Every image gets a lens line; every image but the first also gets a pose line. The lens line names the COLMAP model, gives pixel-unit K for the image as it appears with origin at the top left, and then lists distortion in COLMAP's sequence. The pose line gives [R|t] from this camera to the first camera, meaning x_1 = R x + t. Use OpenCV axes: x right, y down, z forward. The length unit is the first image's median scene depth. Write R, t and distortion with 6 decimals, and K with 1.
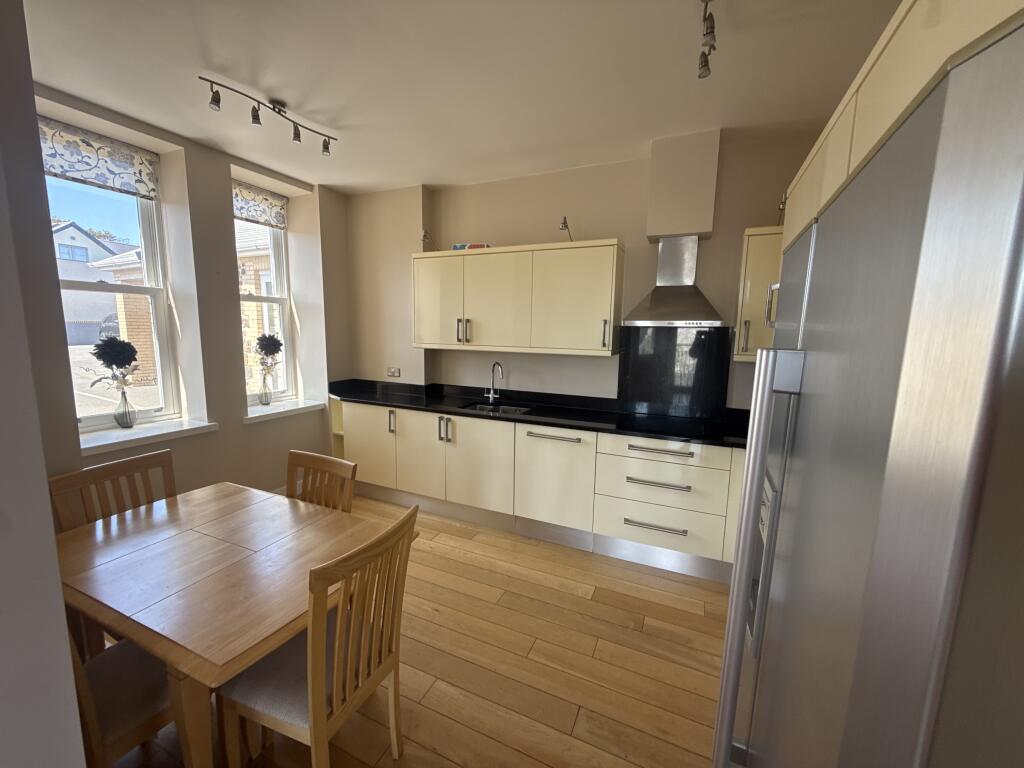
lens RADIAL K [[406.1, 0, 512.0], [0, 406.1, 384.0], [0, 0, 1]] dist [0.001077, 0.000252]
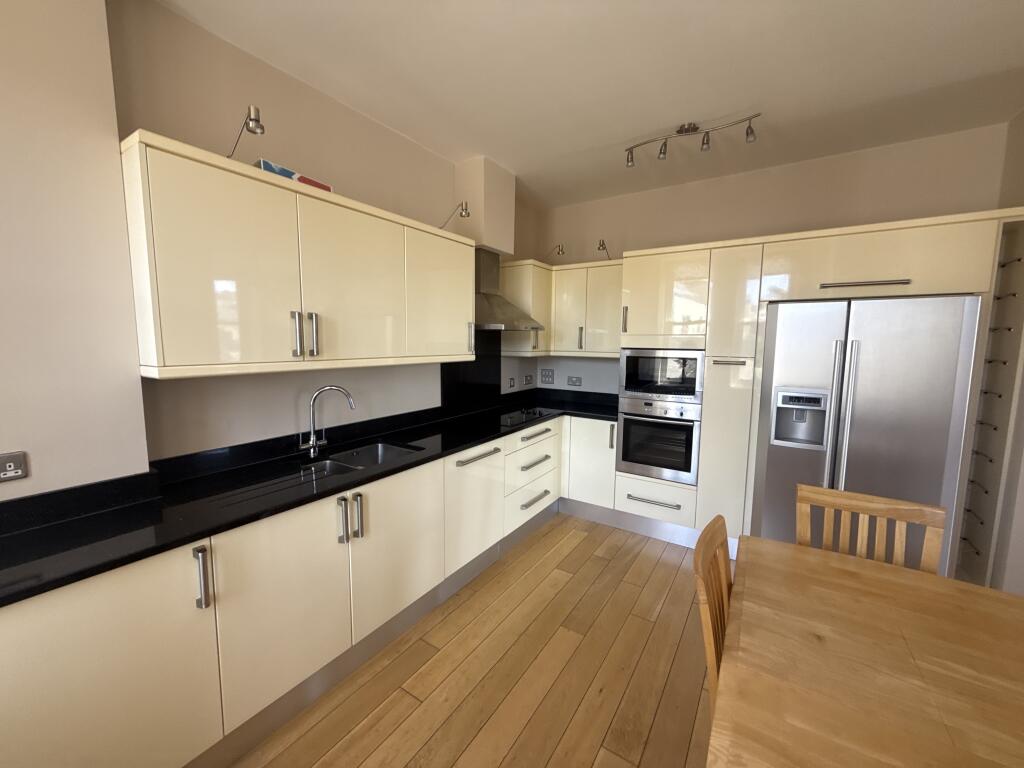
lens RADIAL K [[406.1, 0, 512.0], [0, 406.1, 384.0], [0, 0, 1]] dist [0.001077, 0.000252]
pose [[0.159000, -0.124310, 0.979421, -0.631919], [0.124992, 0.986594, 0.104929, -0.092216], [-0.979335, 0.105736, 0.172406, 0.672742]]
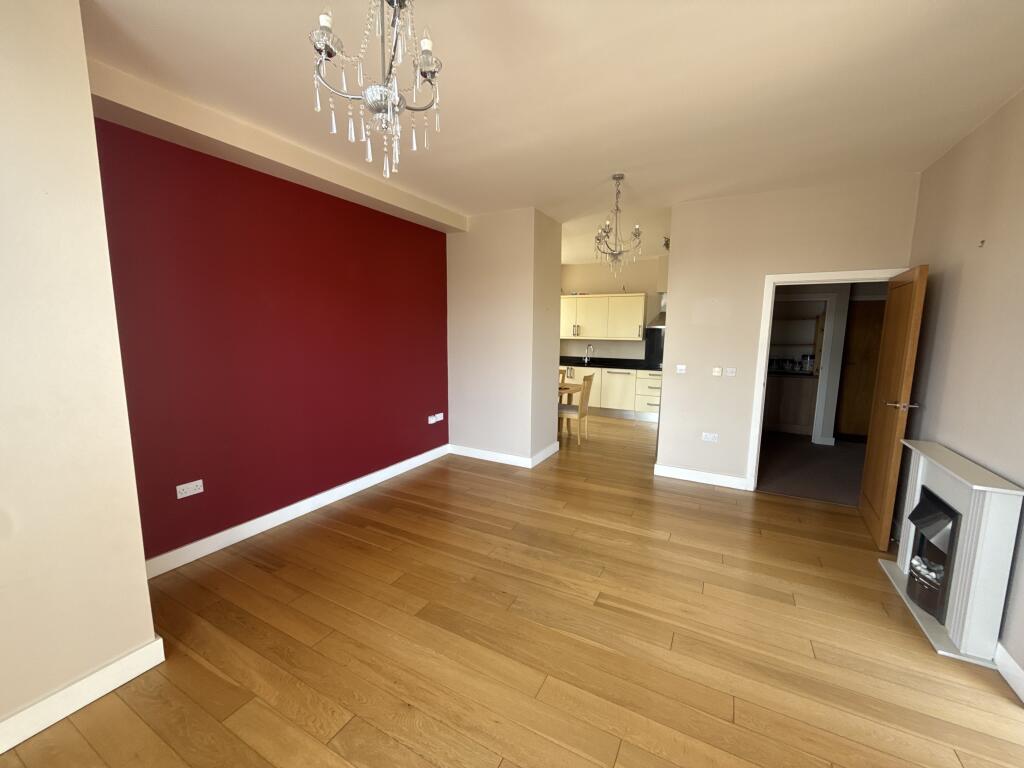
lens RADIAL K [[406.1, 0, 512.0], [0, 406.1, 384.0], [0, 0, 1]] dist [0.001077, 0.000252]
pose [[0.997773, 0.004631, -0.066543, -0.336831], [-0.005153, 0.999957, -0.007667, 0.195333], [0.066505, 0.007992, 0.997754, -1.342815]]
